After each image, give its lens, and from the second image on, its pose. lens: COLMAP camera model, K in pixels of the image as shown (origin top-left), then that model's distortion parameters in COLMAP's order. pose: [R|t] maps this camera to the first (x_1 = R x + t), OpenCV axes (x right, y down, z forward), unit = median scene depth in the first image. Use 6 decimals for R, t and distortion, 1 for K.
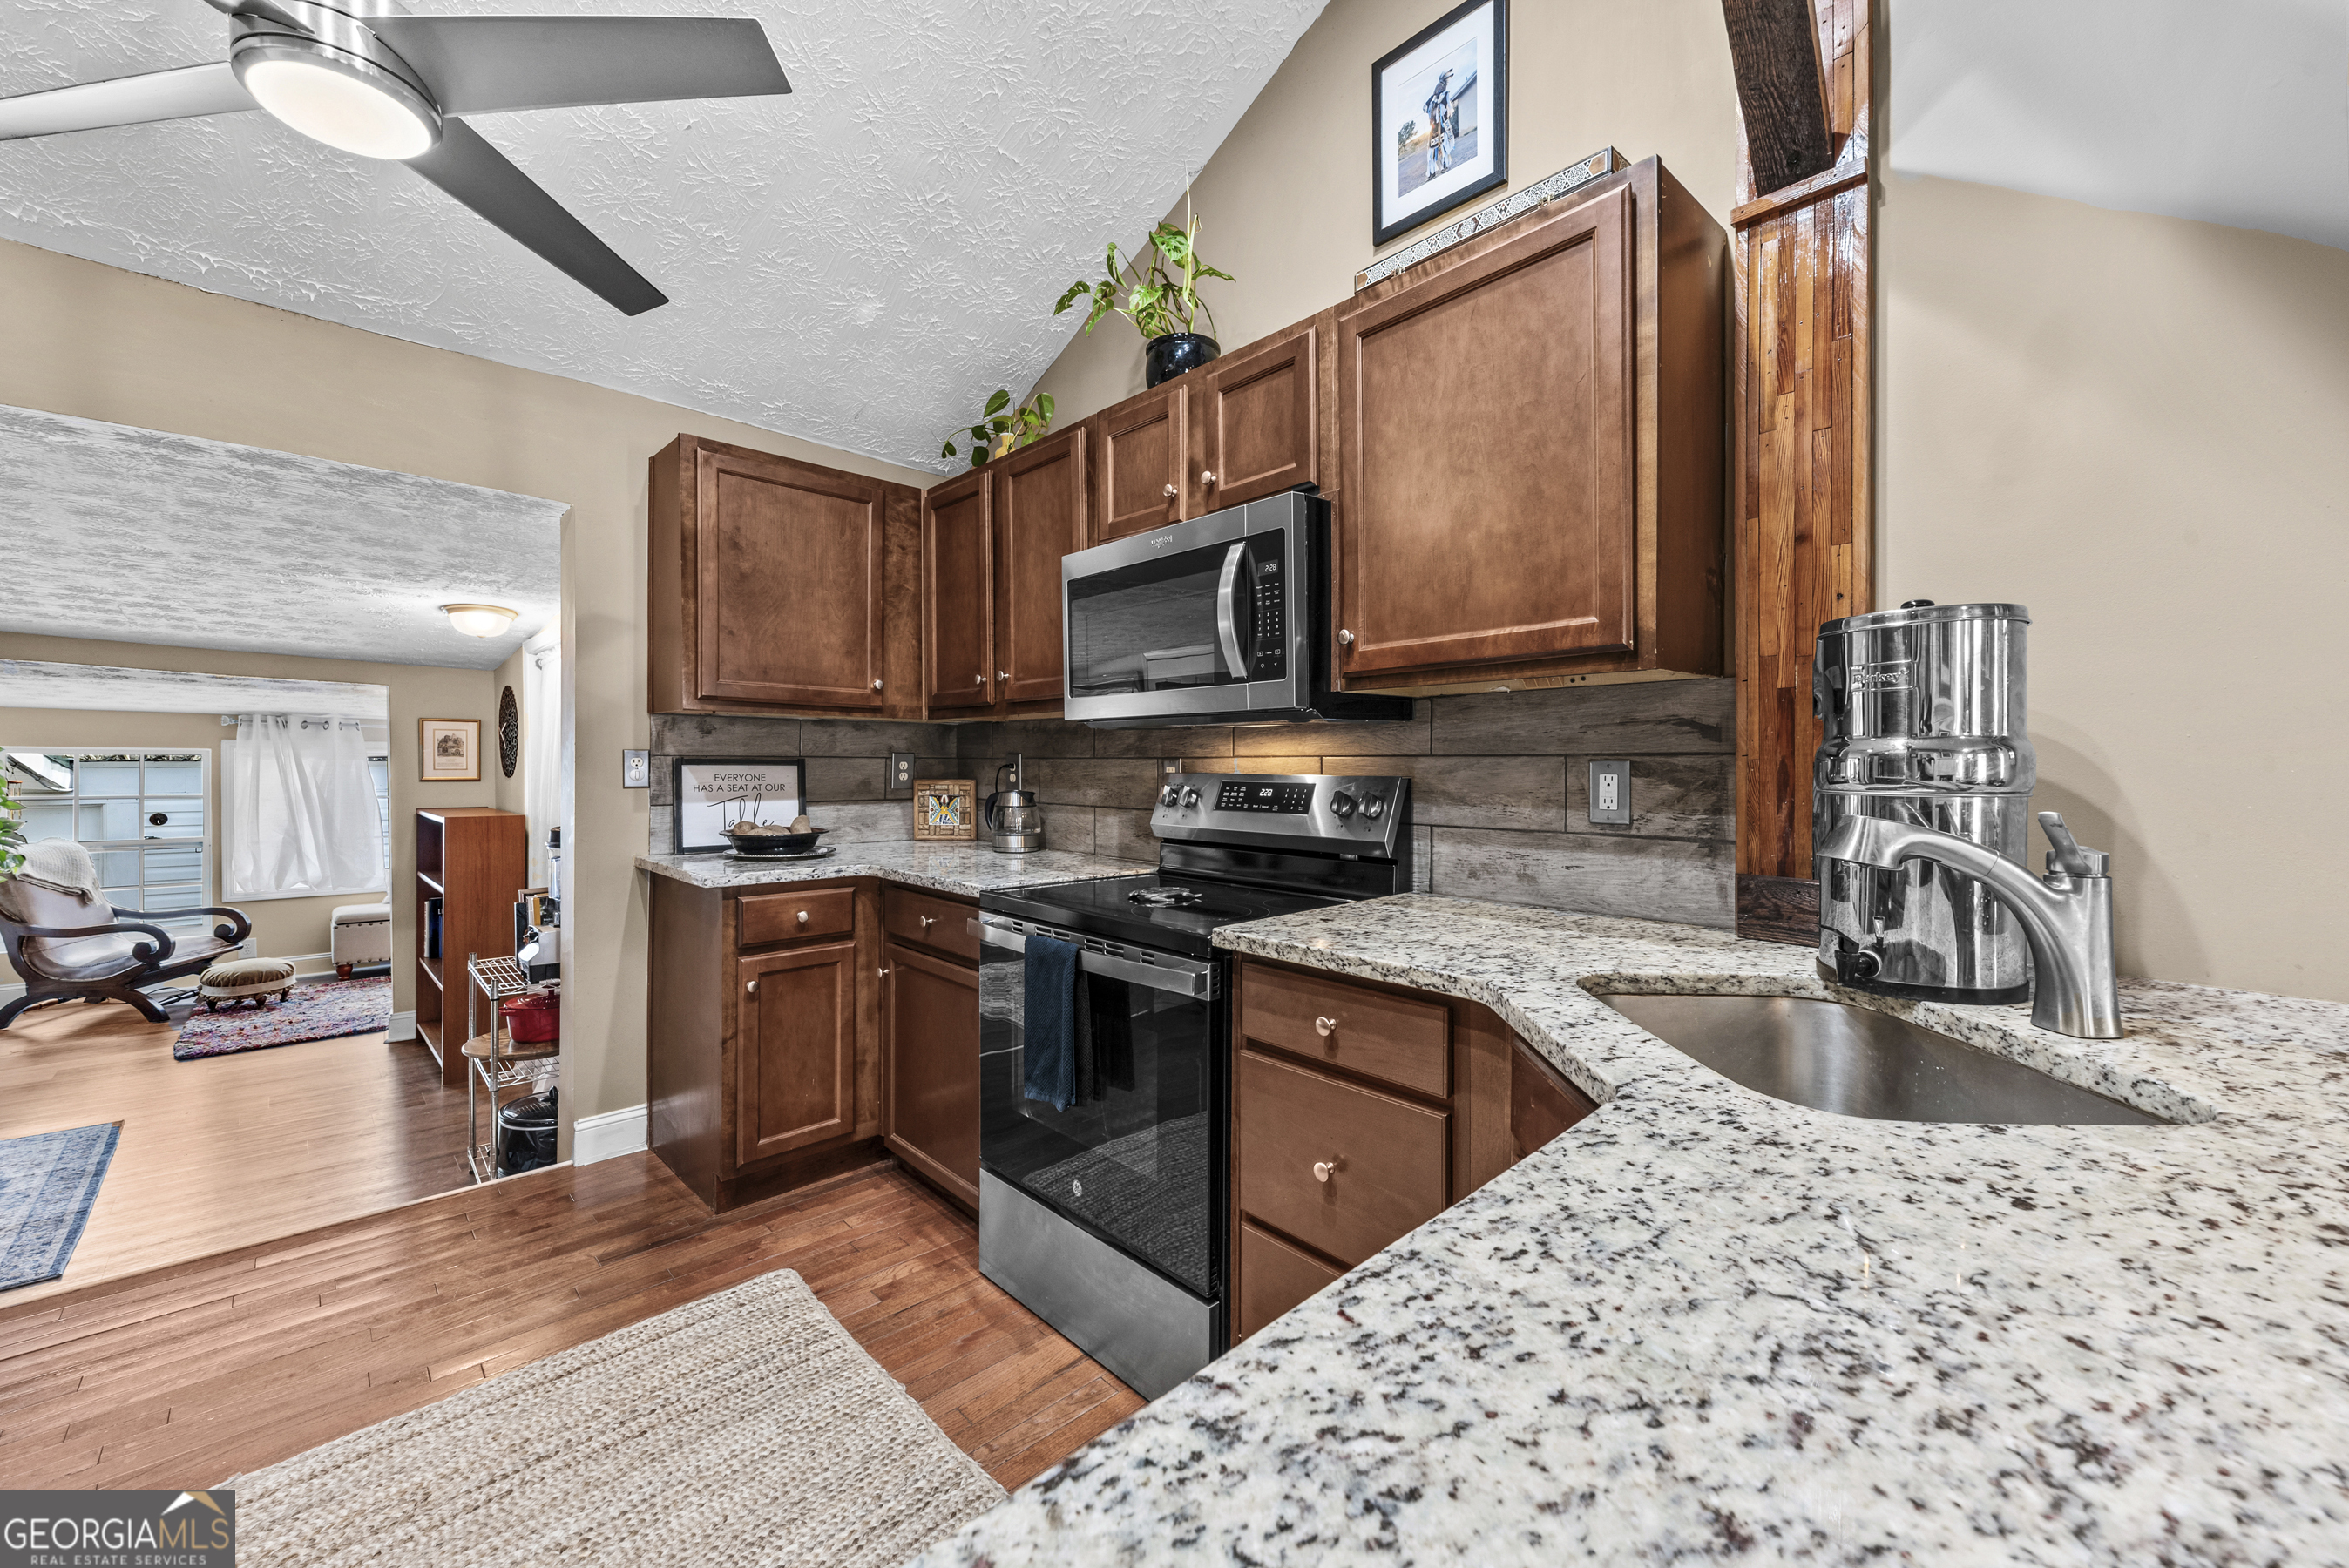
lens RADIAL K [[897.2, 0, 1174.5], [0, 897.2, 784.0], [0, 0, 1]] dist [0.000342, -0.000002]
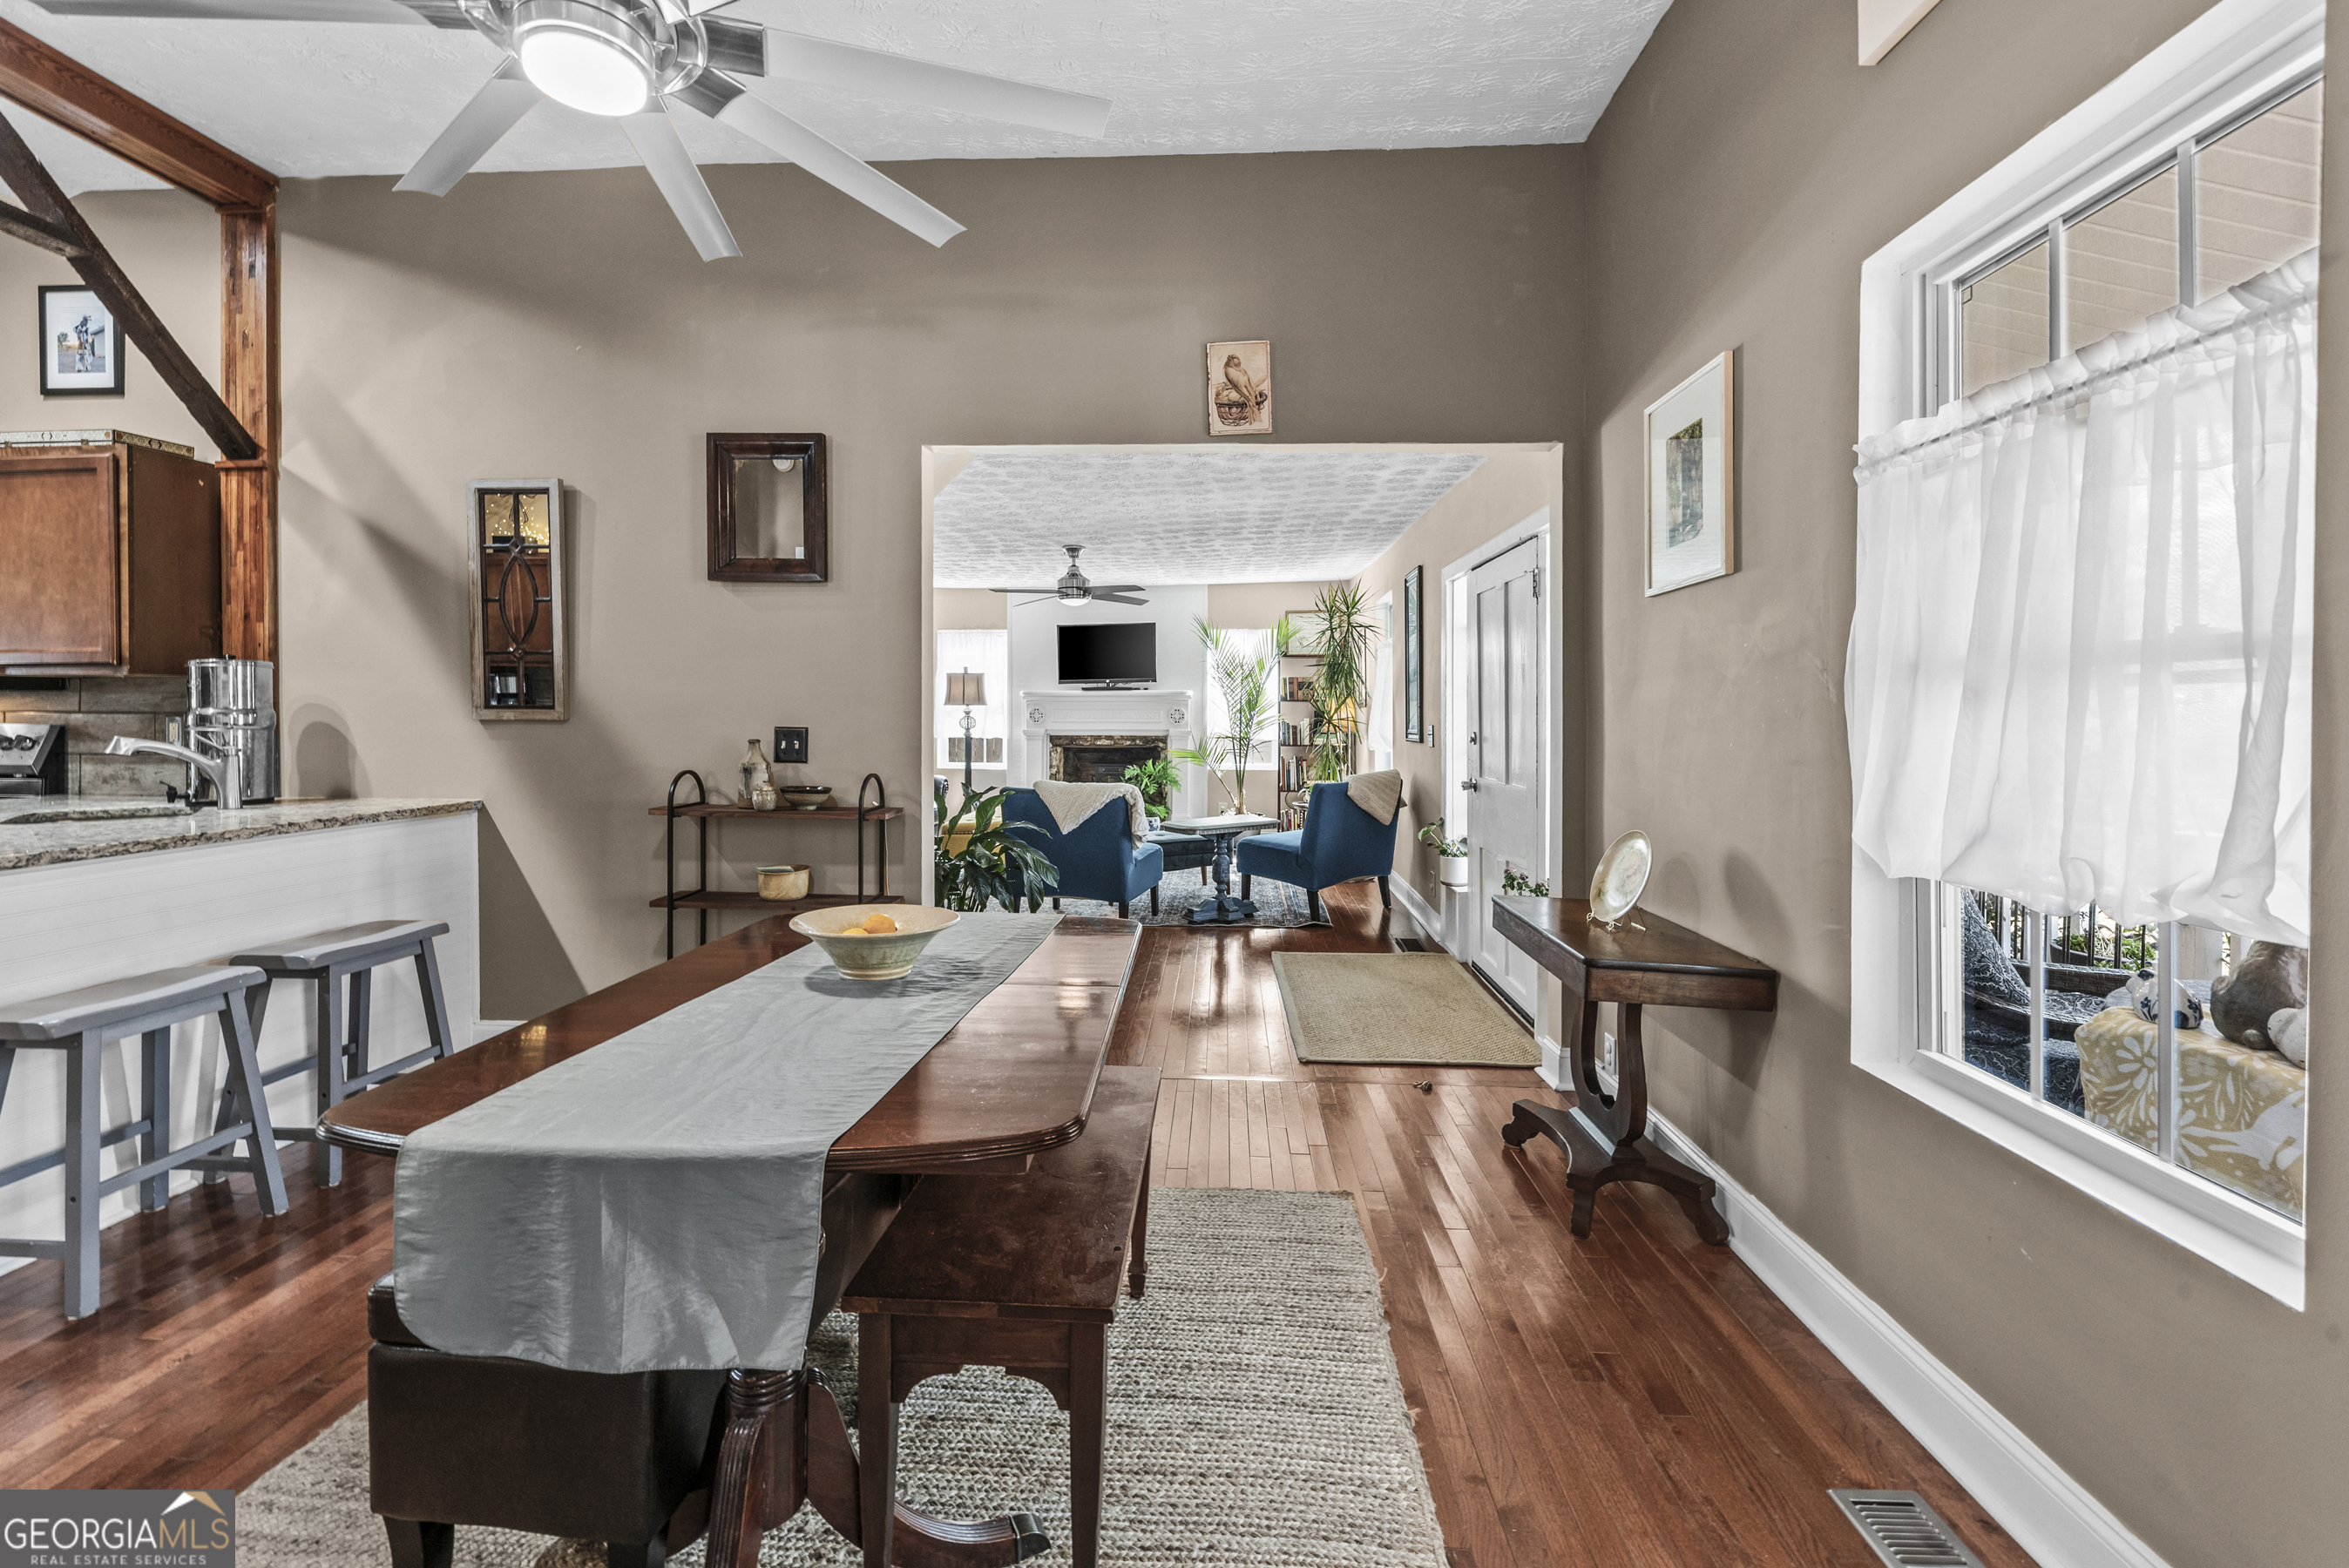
lens RADIAL K [[981.2, 0, 1171.7], [0, 981.2, 712.8], [0, 0, 1]] dist [-0.001621, -0.000425]
pose [[0.725949, 0.008138, 0.687701, 0.687828], [0.009210, 0.999725, -0.021553, 0.037793], [-0.687687, 0.021980, 0.725674, -2.315986]]
